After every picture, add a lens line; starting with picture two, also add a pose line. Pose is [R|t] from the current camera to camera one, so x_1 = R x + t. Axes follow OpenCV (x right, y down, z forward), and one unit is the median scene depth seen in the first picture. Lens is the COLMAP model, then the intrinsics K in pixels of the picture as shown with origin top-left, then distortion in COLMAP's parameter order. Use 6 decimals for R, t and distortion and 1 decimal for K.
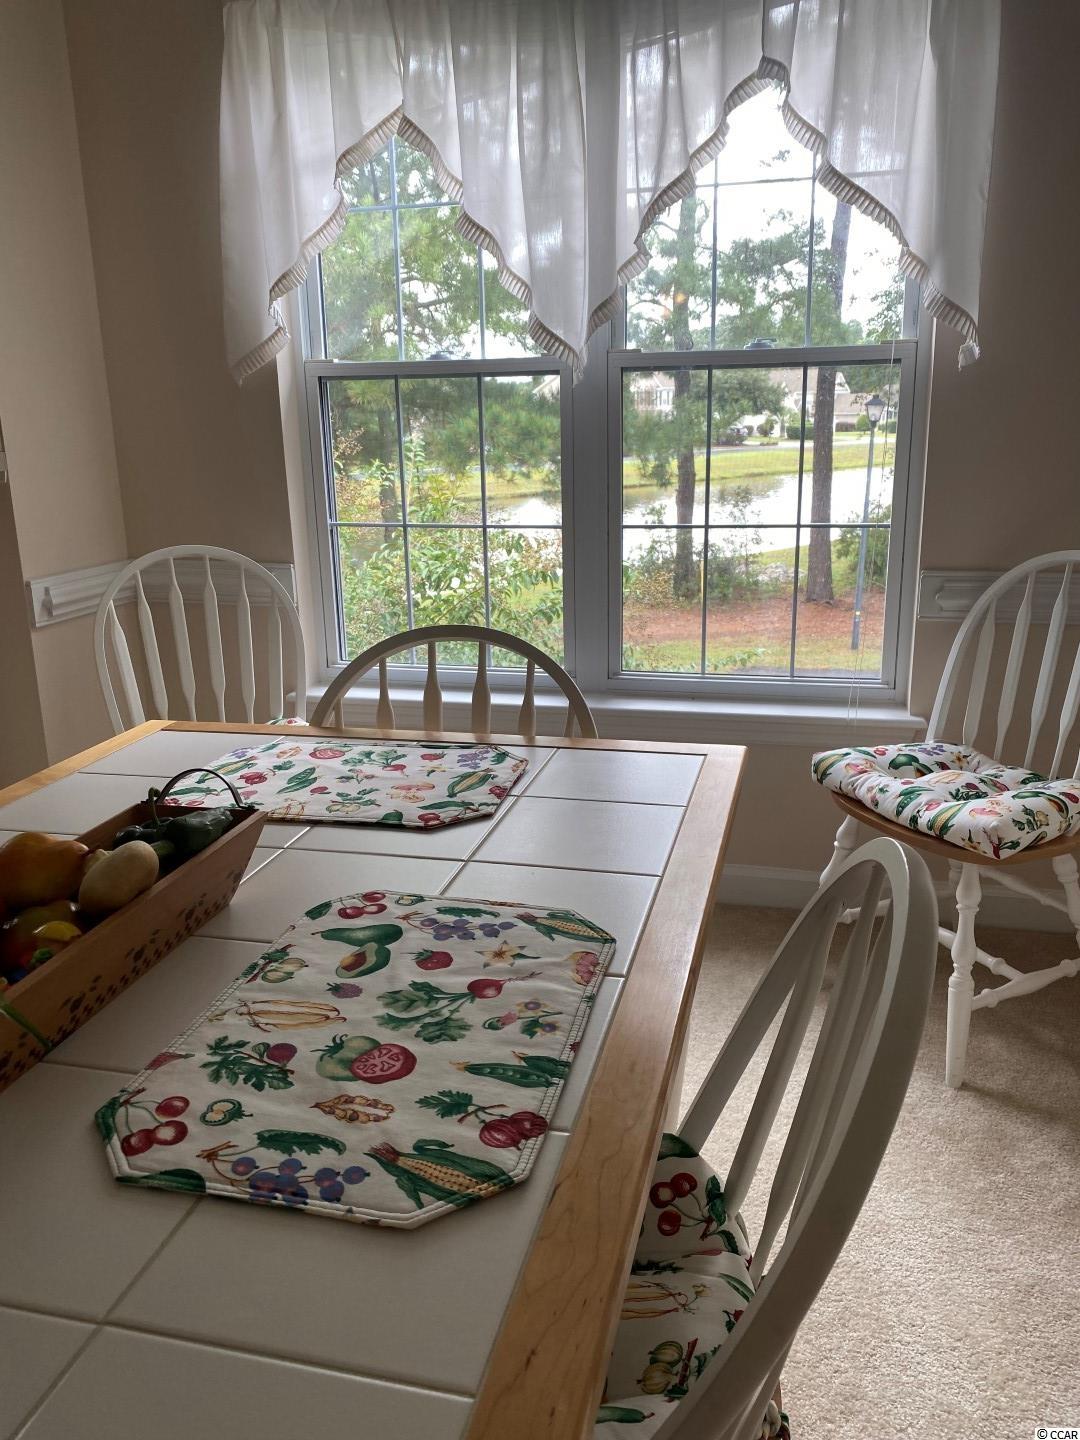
lens RADIAL K [[1114.5, 0, 541.8], [0, 1114.5, 712.1], [0, 0, 1]] dist [0.054300, -0.075470]
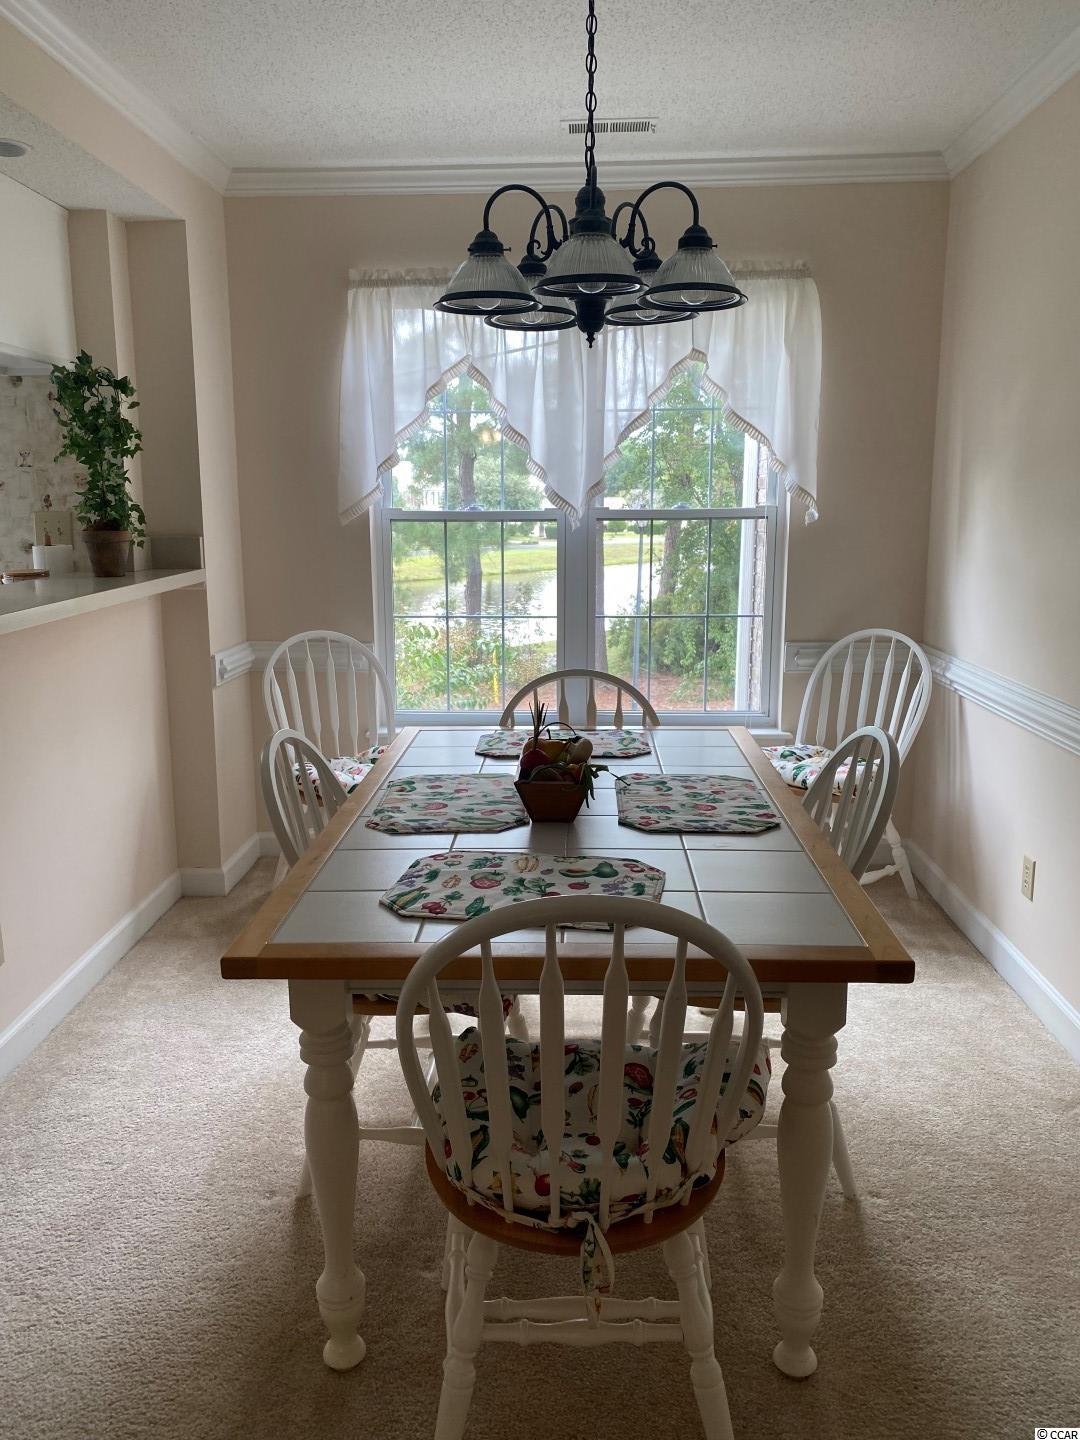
lens RADIAL K [[1114.5, 0, 526.2], [0, 1114.5, 699.9], [0, 0, 1]] dist [0.054300, -0.075470]
pose [[0.980468, -0.017985, 0.195857, -0.397809], [0.036125, 0.995337, -0.089444, 0.100898], [-0.193335, 0.094772, 0.976545, -0.582557]]
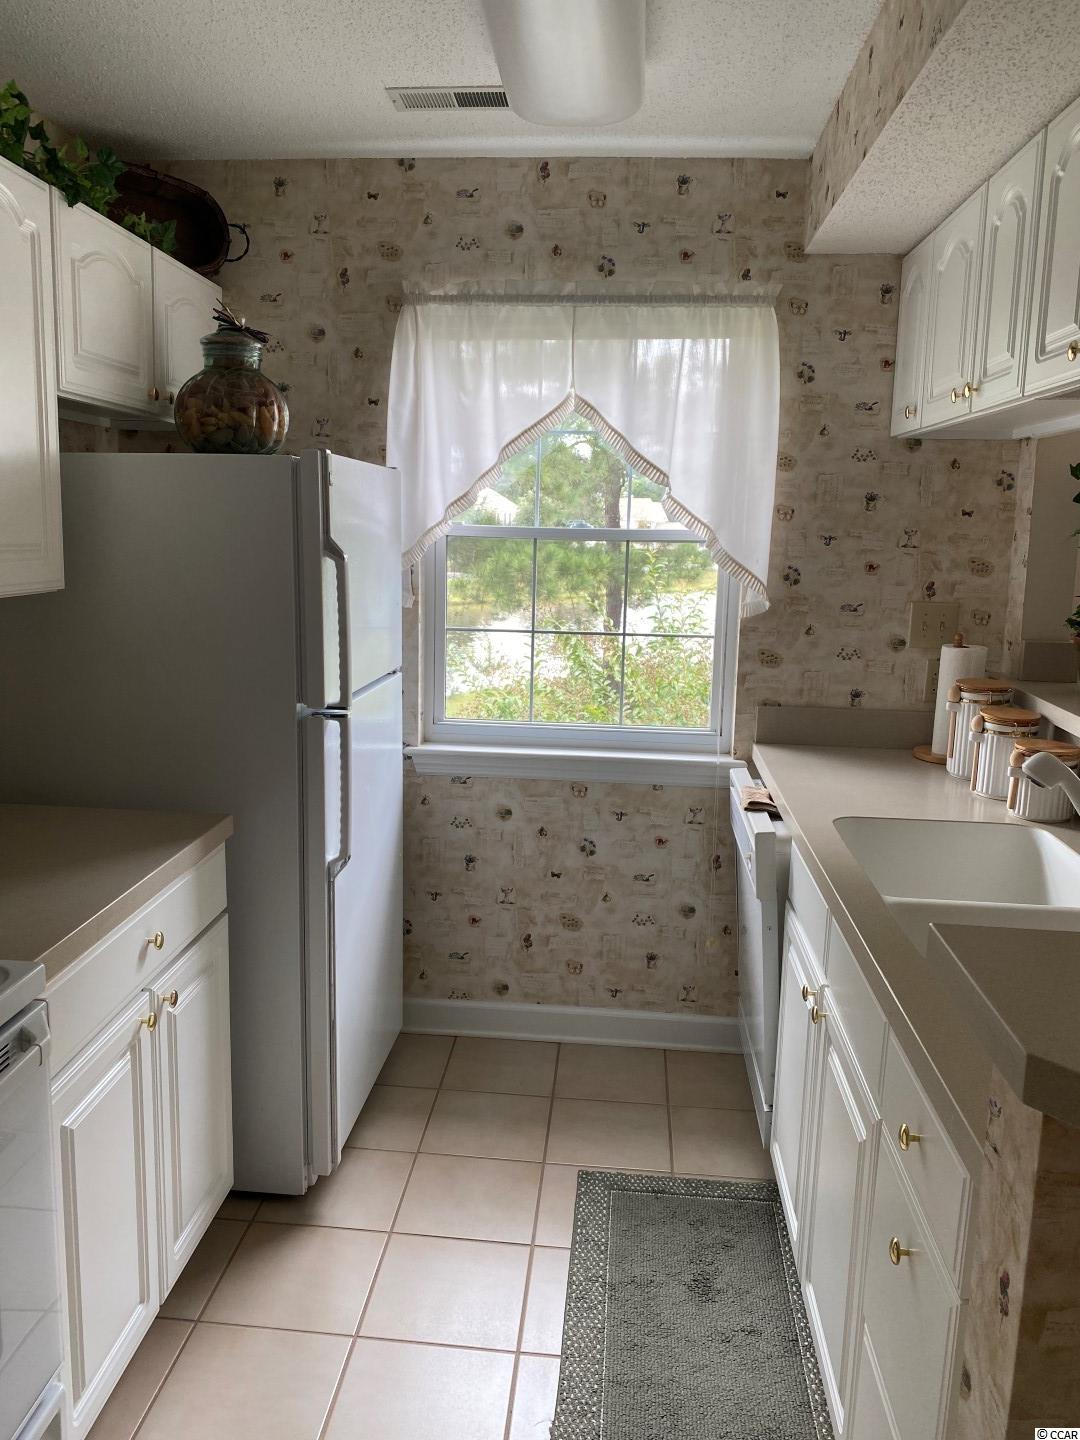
lens RADIAL K [[1114.5, 0, 529.4], [0, 1114.5, 702.6], [0, 0, 1]] dist [0.054300, -0.075470]
pose [[0.987209, 0.018497, 0.158357, -1.446329], [-0.001495, 0.994278, -0.106814, -0.078241], [-0.159426, 0.105211, 0.981587, -0.112229]]
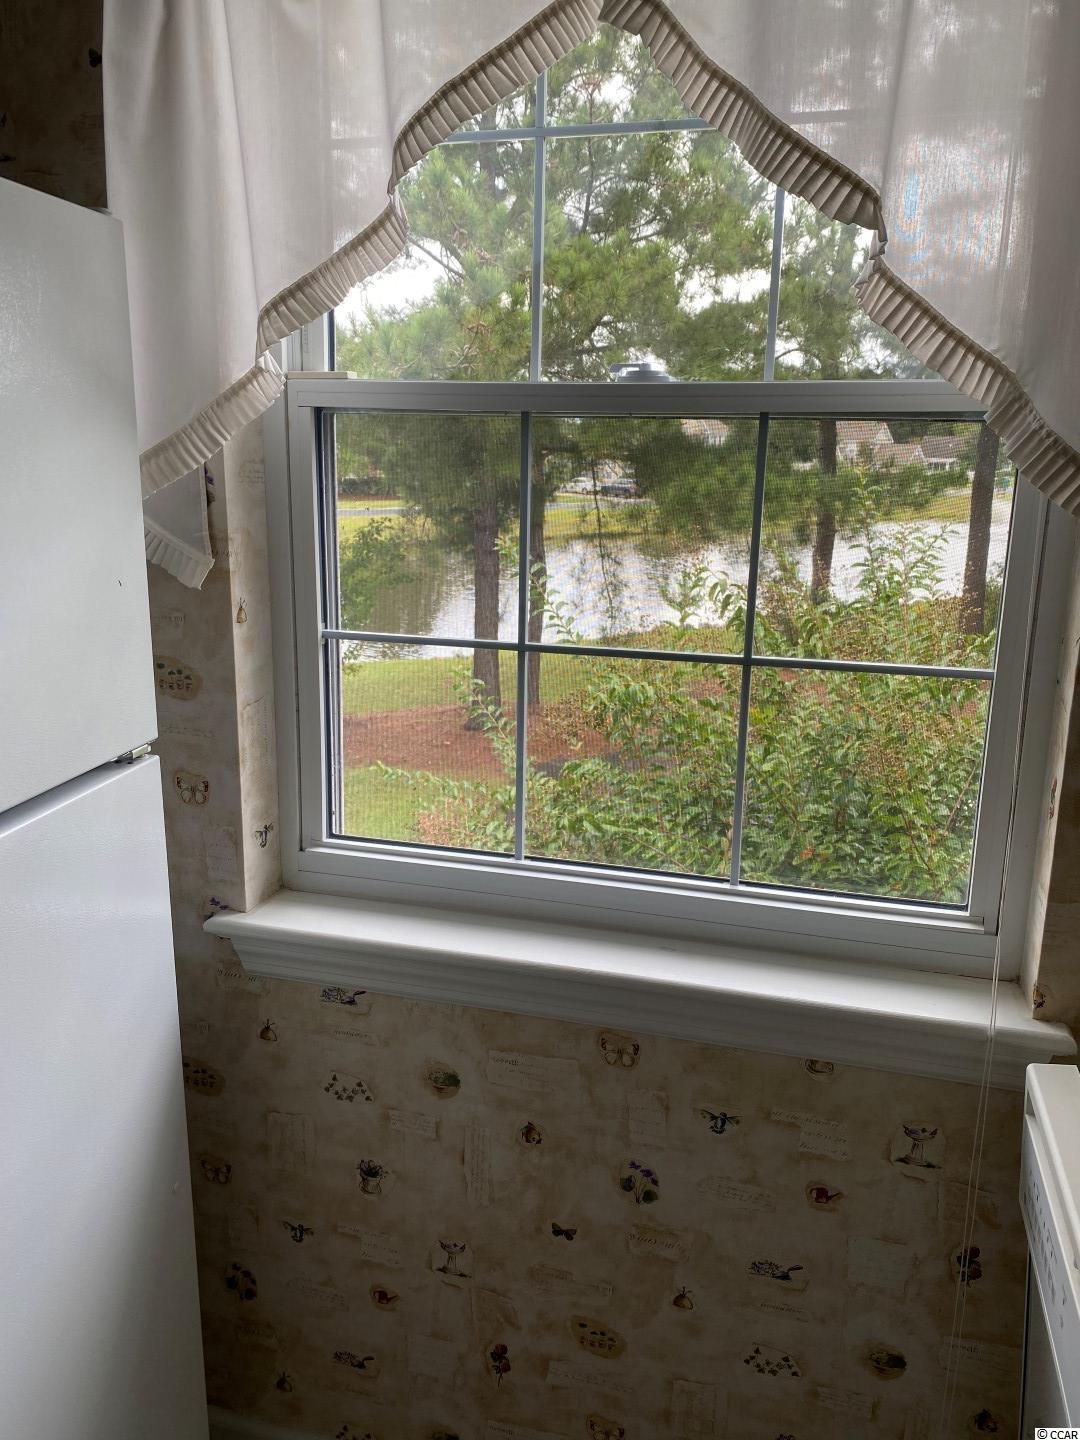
lens RADIAL K [[1114.5, 0, 534.5], [0, 1114.5, 704.6], [0, 0, 1]] dist [0.054300, -0.075470]
pose [[0.998944, 0.042462, -0.017518, -1.194891], [-0.043078, 0.998407, -0.036426, -0.273932], [0.015944, 0.037142, 0.999183, 0.710122]]
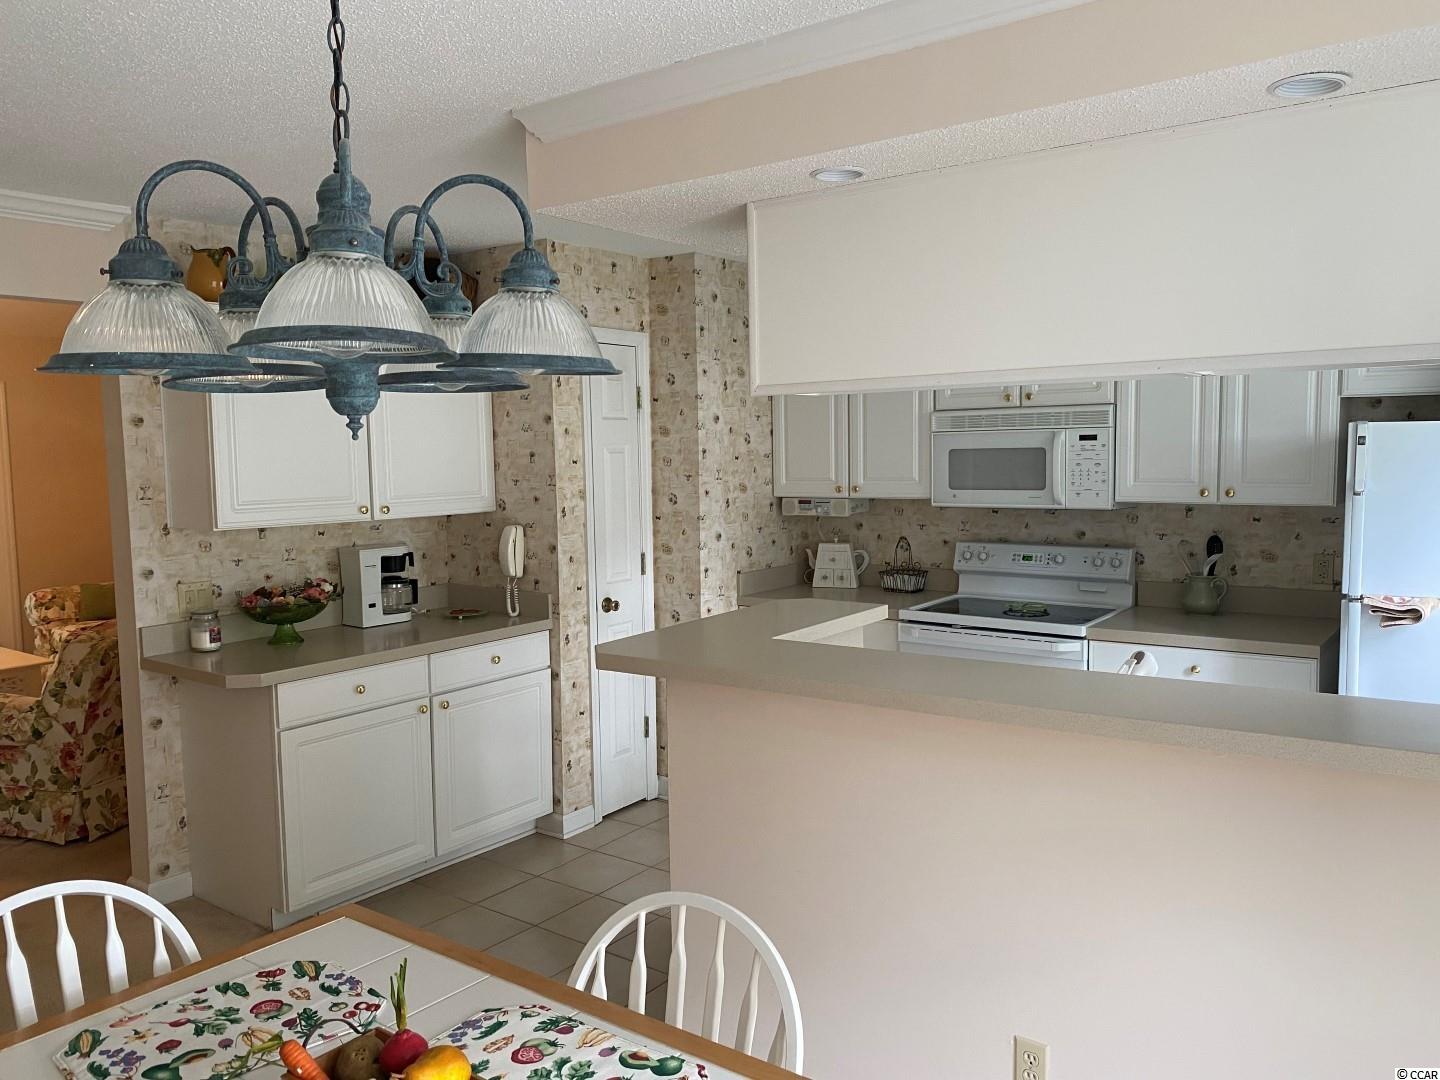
lens RADIAL K [[1114.5, 0, 734.9], [0, 1114.5, 538.8], [0, 0, 1]] dist [0.054300, -0.075470]
pose [[-0.379277, 0.109280, -0.918808, 0.295231], [-0.217056, 0.954784, 0.203158, -0.389623], [0.899464, 0.276486, -0.338408, 0.687705]]
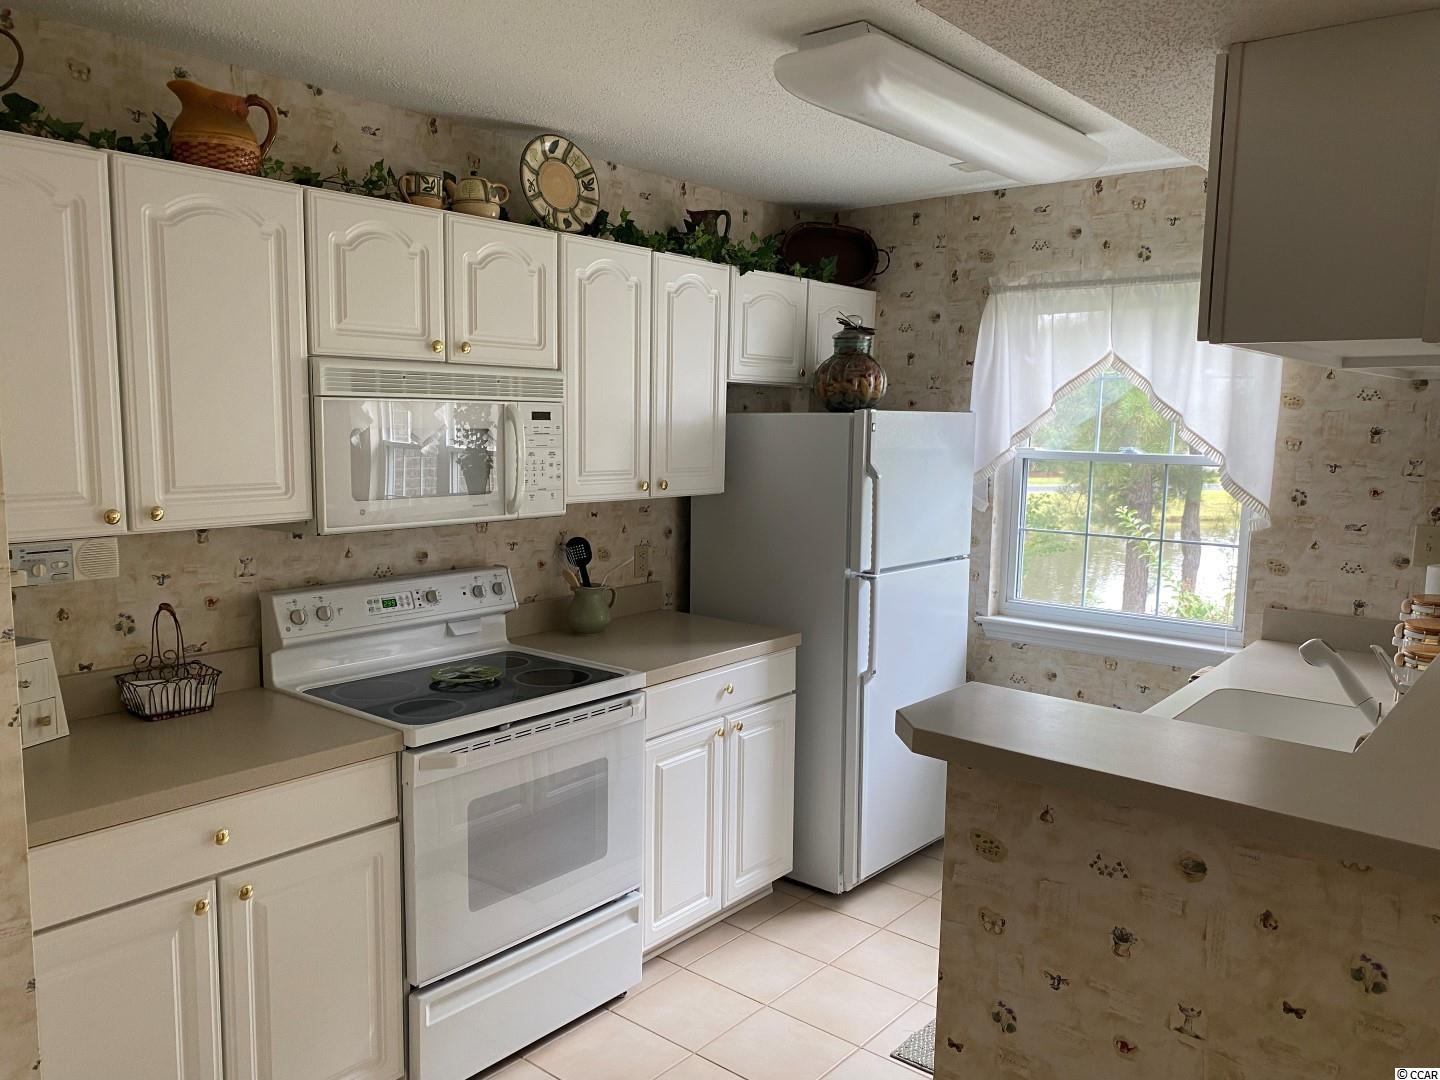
lens RADIAL K [[1114.5, 0, 704.5], [0, 1114.5, 547.8], [0, 0, 1]] dist [0.054300, -0.075470]
pose [[0.898643, 0.086434, -0.430081, -0.982633], [-0.147531, 0.982838, -0.110739, -0.007237], [0.413128, 0.162965, 0.895973, -0.608265]]
